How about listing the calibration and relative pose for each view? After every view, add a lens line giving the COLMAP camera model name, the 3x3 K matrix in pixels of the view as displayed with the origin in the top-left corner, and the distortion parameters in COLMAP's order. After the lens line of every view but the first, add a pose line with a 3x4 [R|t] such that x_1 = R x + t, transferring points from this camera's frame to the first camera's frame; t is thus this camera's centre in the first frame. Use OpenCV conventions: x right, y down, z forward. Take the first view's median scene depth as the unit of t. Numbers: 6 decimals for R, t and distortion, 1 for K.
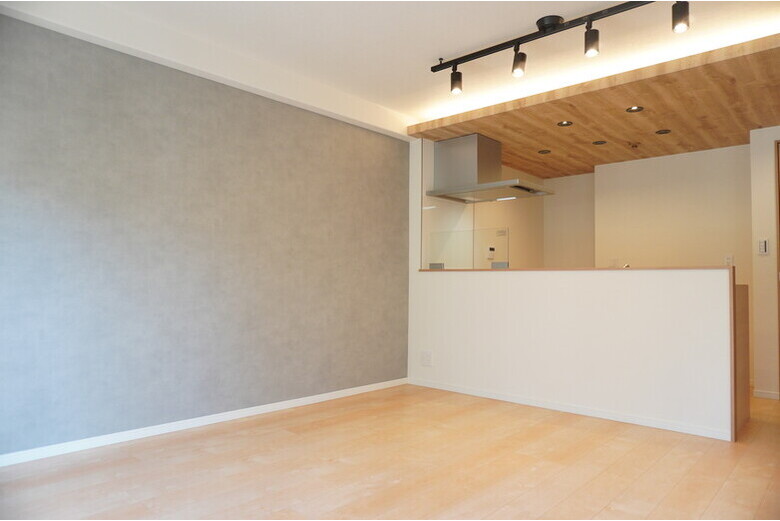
lens RADIAL K [[526.4, 0, 393.2], [0, 526.4, 262.5], [0, 0, 1]] dist [-0.007572, 0.001983]
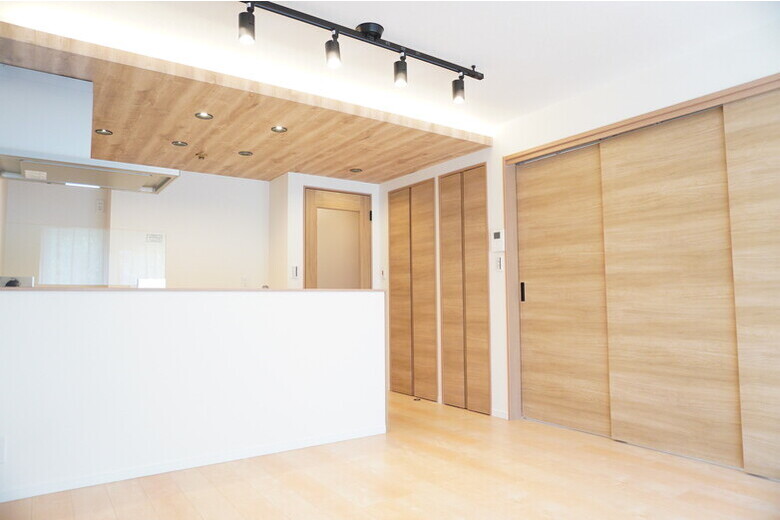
lens RADIAL K [[526.4, 0, 393.0], [0, 526.4, 259.2], [0, 0, 1]] dist [-0.007572, 0.001983]
pose [[0.234062, 0.063102, 0.970172, -0.419587], [-0.024464, 0.997958, -0.059007, 0.007560], [-0.971914, -0.009923, 0.235127, 0.523725]]
